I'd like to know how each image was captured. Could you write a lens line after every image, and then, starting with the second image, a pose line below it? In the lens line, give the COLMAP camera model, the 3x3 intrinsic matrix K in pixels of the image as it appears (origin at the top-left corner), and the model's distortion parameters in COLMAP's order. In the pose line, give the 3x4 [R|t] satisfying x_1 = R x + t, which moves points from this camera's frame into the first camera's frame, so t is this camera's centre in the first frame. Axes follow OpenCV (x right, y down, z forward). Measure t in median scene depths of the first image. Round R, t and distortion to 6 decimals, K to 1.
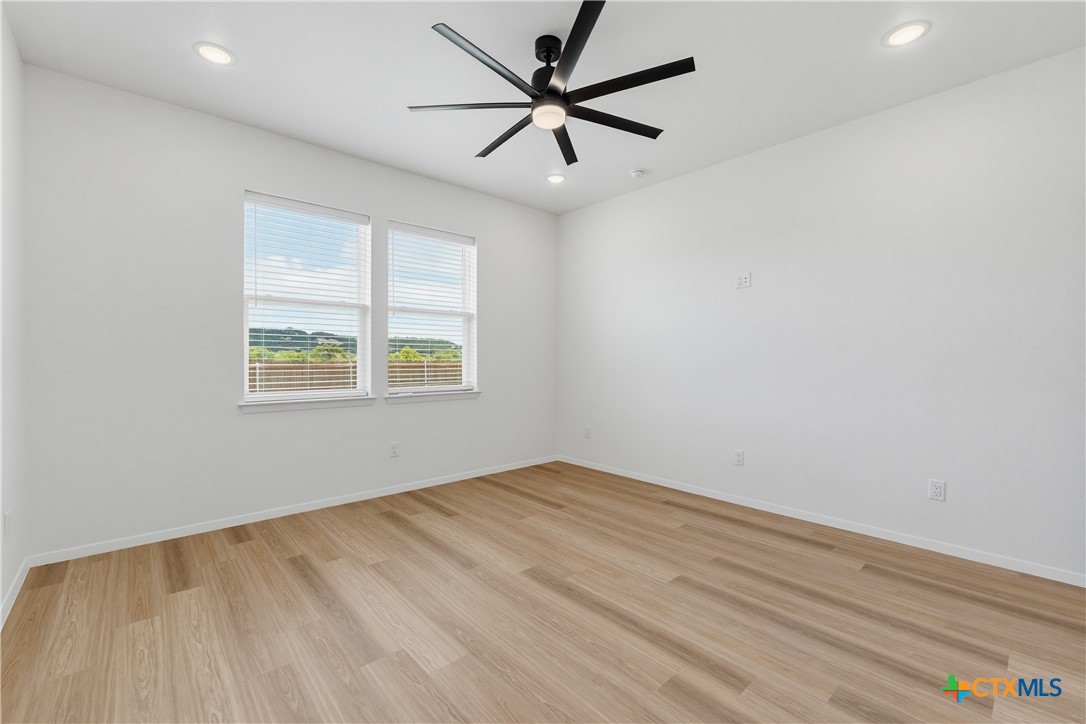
lens RADIAL K [[459.2, 0, 543.0], [0, 459.2, 362.0], [0, 0, 1]] dist [0.001776, 0.000067]
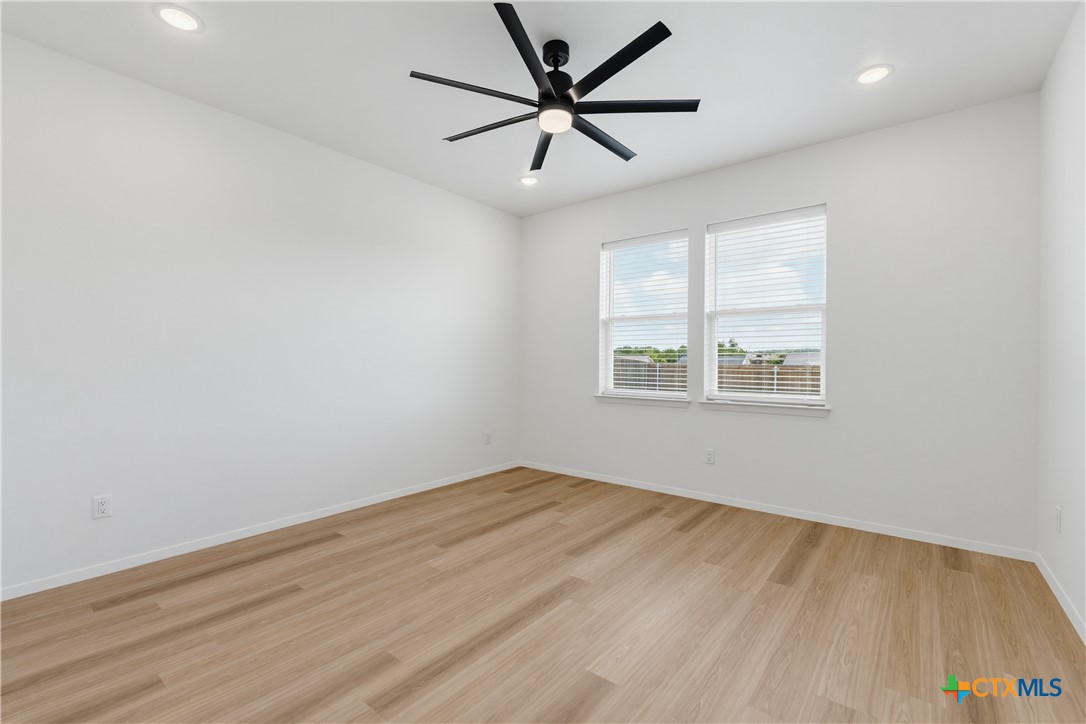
lens RADIAL K [[462.9, 0, 550.0], [0, 462.9, 365.9], [0, 0, 1]] dist [-0.012187, -0.000059]
pose [[0.174873, 0.005485, -0.984576, 0.715432], [-0.013207, 0.999908, 0.003225, -0.002183], [0.984502, 0.012439, 0.174930, 0.595155]]
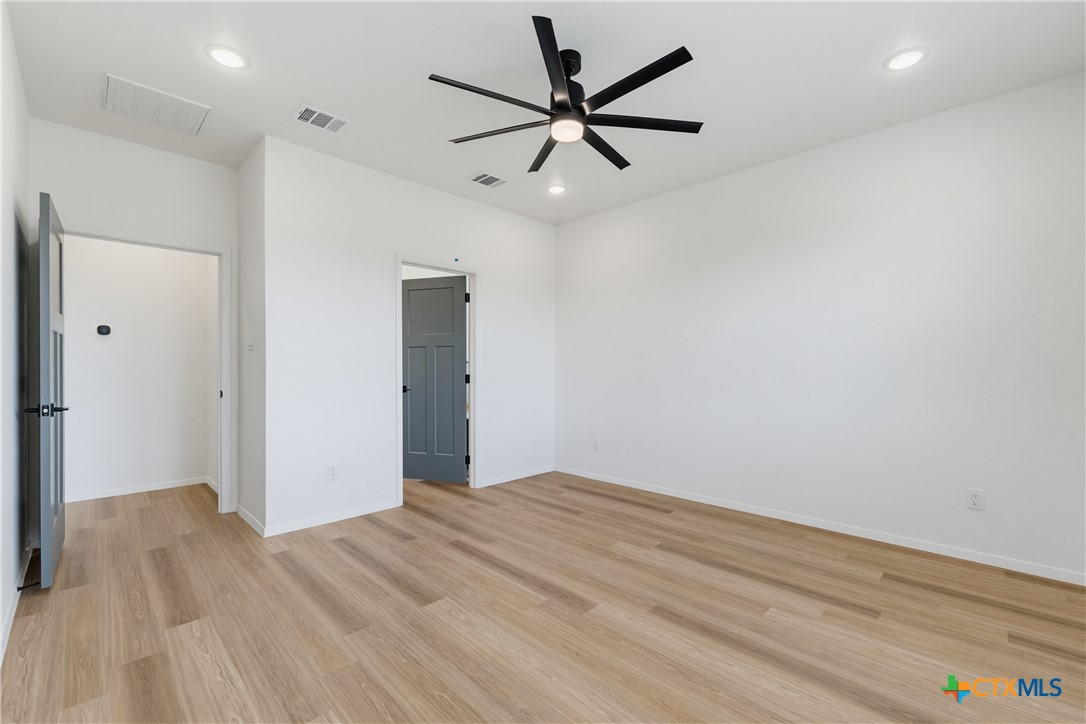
lens RADIAL K [[462.9, 0, 550.0], [0, 462.9, 365.9], [0, 0, 1]] dist [-0.012187, -0.000059]
pose [[-0.997893, -0.005689, -0.064628, 0.082402], [-0.006339, 0.999931, 0.009860, -0.020206], [0.064567, 0.010249, -0.997861, 1.466930]]
